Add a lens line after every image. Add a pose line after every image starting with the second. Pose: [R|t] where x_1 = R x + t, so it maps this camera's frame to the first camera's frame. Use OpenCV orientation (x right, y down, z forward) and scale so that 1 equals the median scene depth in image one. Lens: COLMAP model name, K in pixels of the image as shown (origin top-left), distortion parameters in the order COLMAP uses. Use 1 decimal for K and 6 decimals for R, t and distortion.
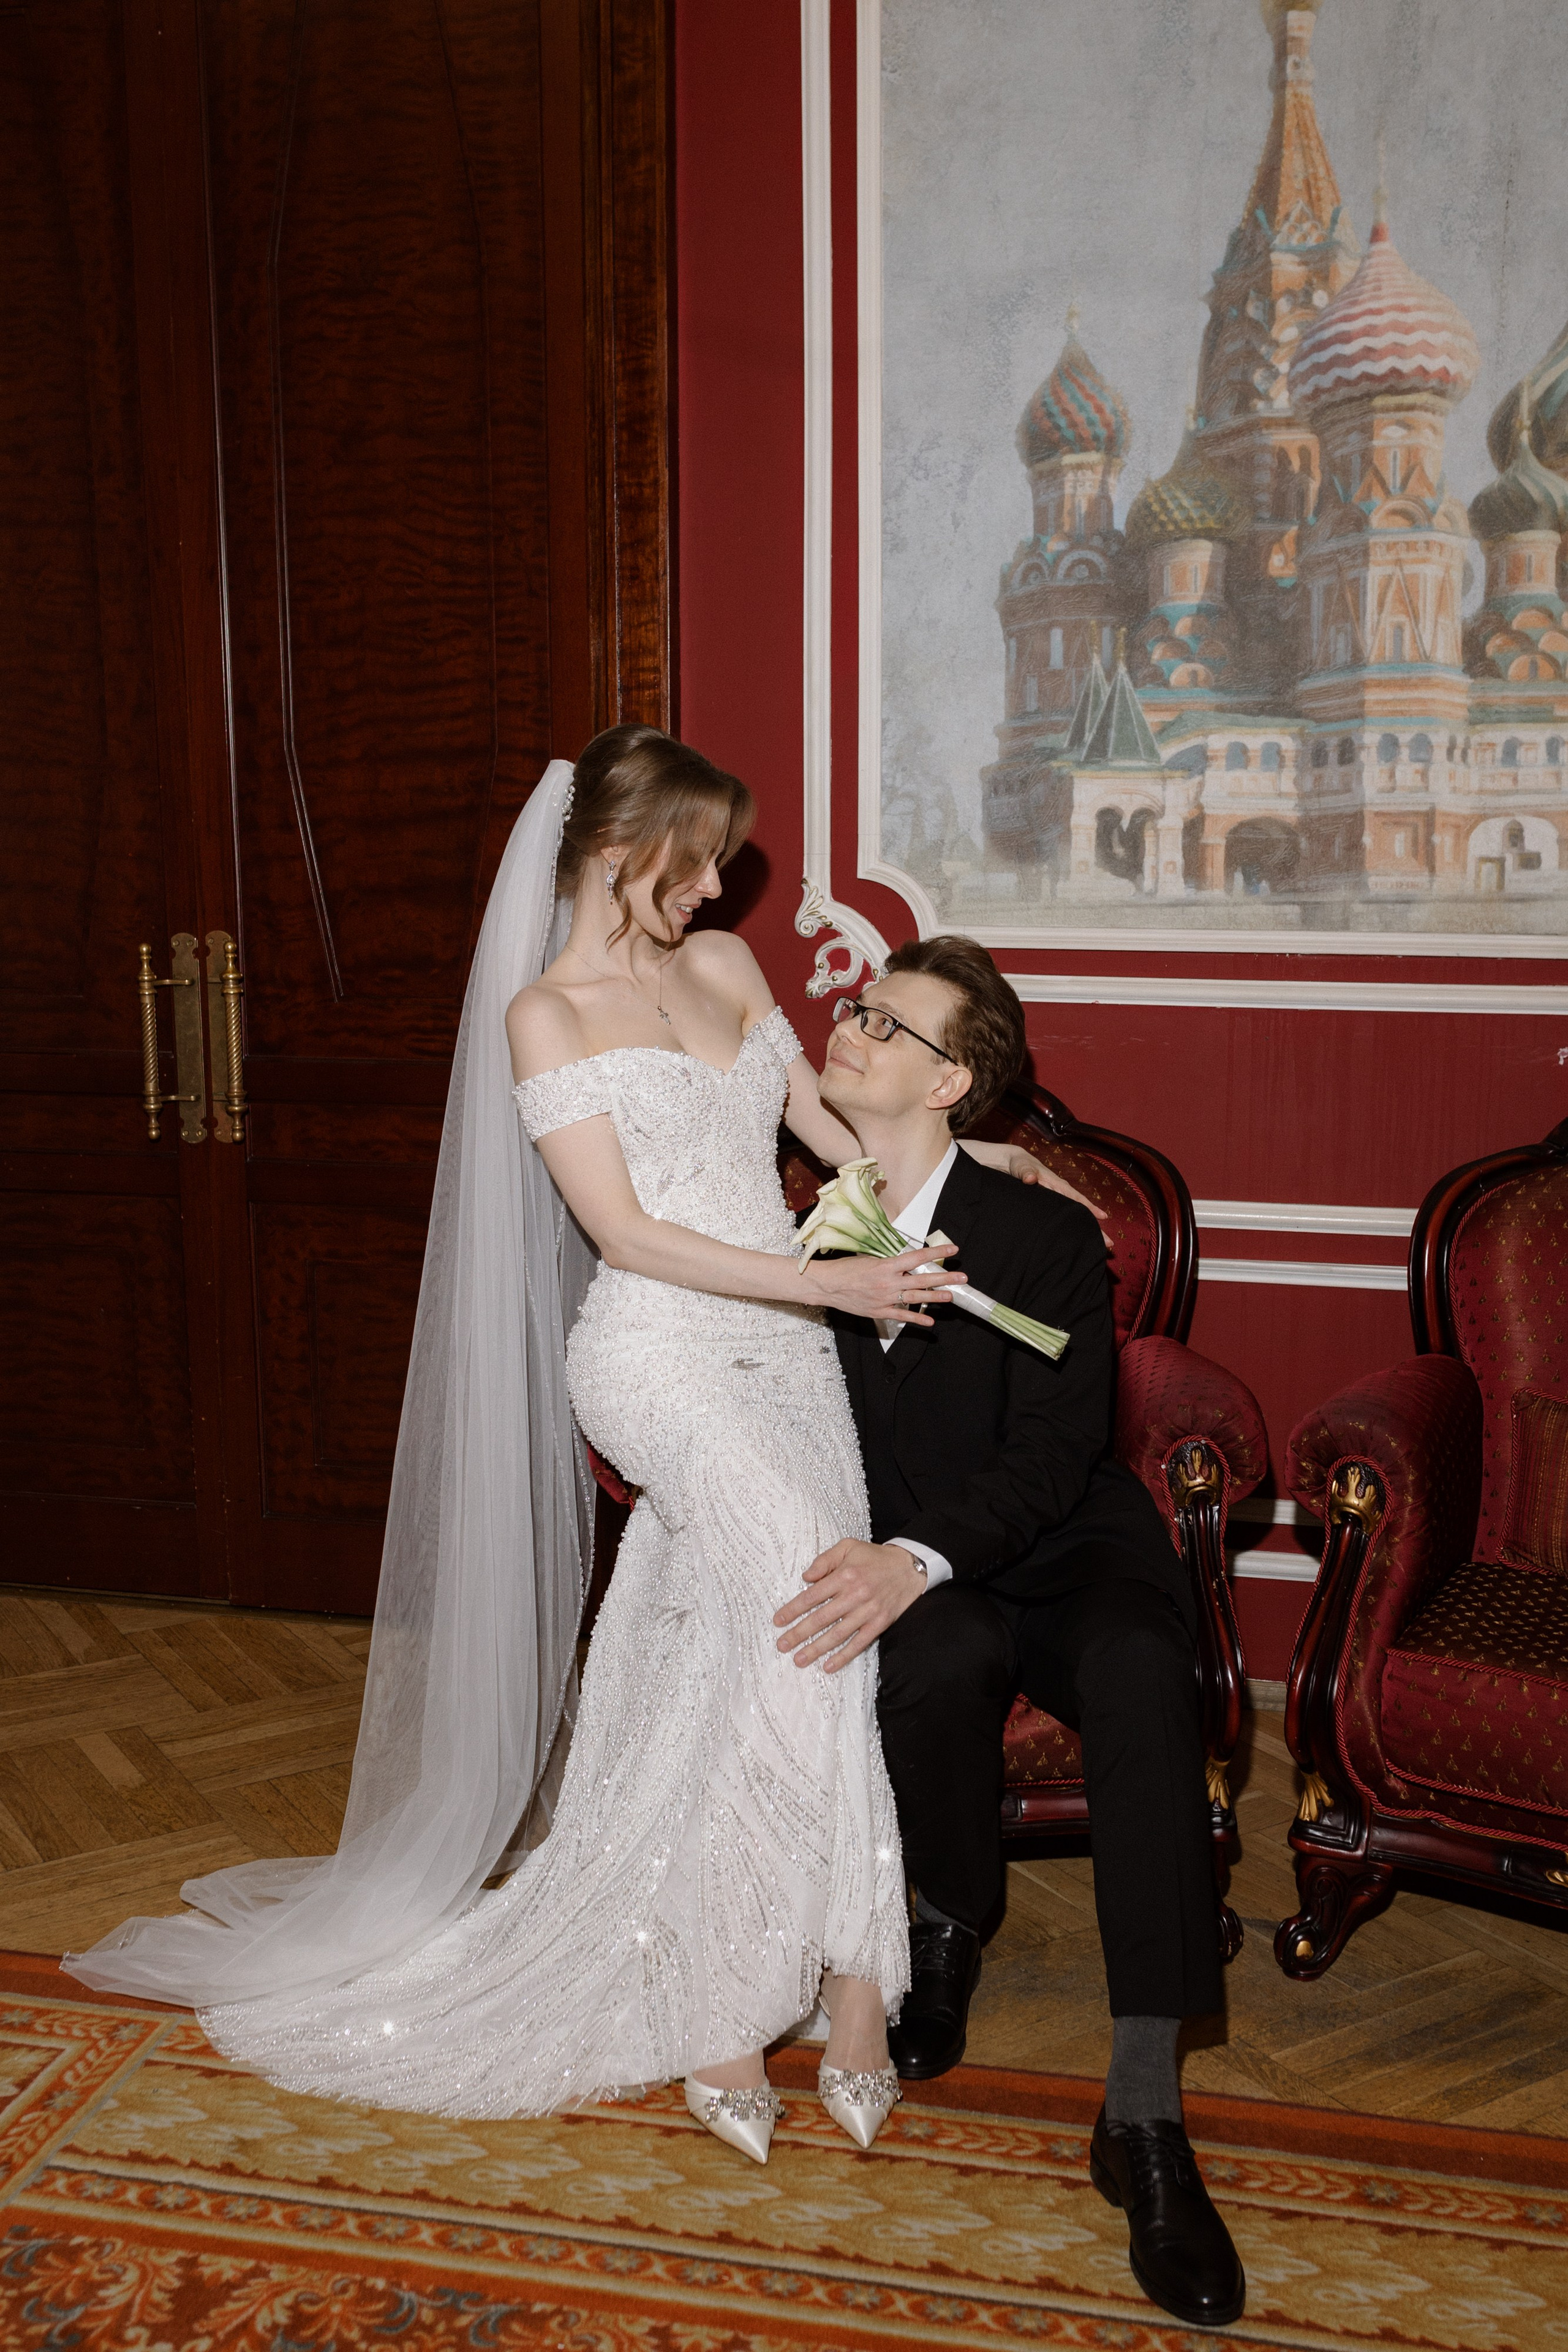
lens RADIAL K [[2403.7, 0, 786.9], [0, 2403.7, 1191.3], [0, 0, 1]] dist [0.003229, -0.011743]
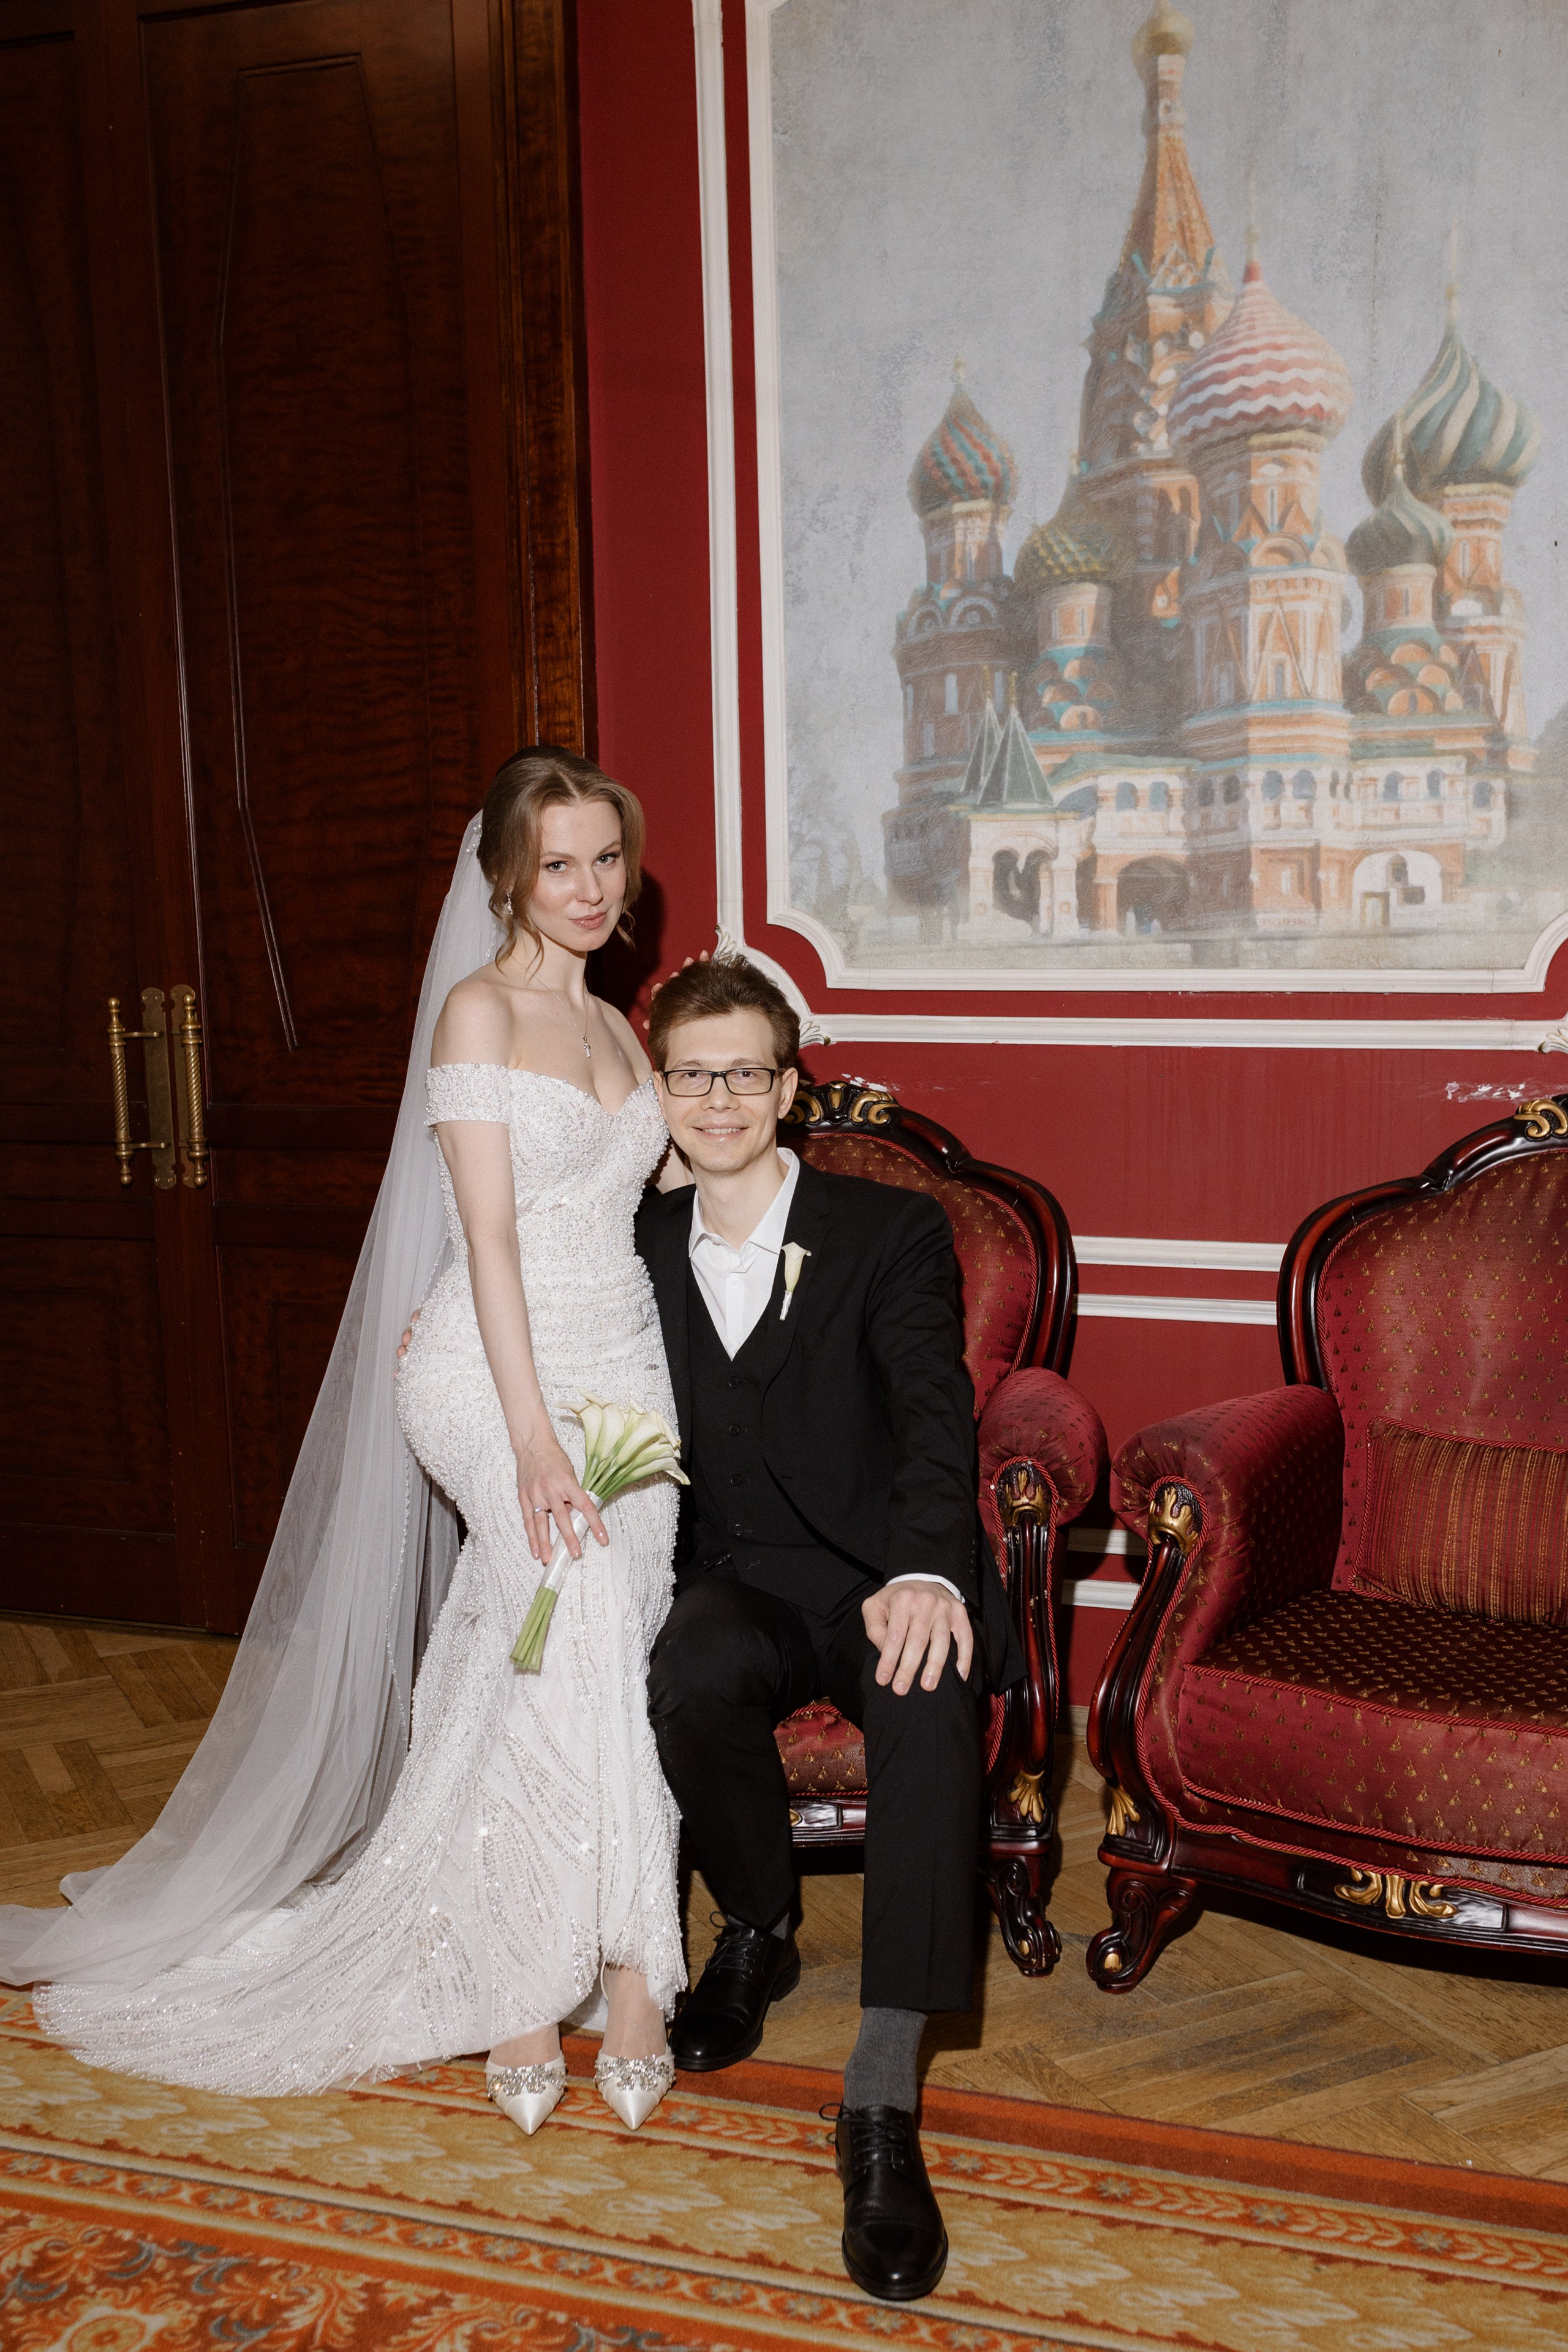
lens RADIAL K [[2378.8, 0, 820.7], [0, 2378.8, 1283.7], [0, 0, 1]] dist [0.000527, -0.002373]
pose [[0.996095, 0.001309, -0.088281, 0.149496], [-0.001383, 0.999999, -0.000768, 0.025137], [0.088280, 0.000887, 0.996095, -0.007995]]
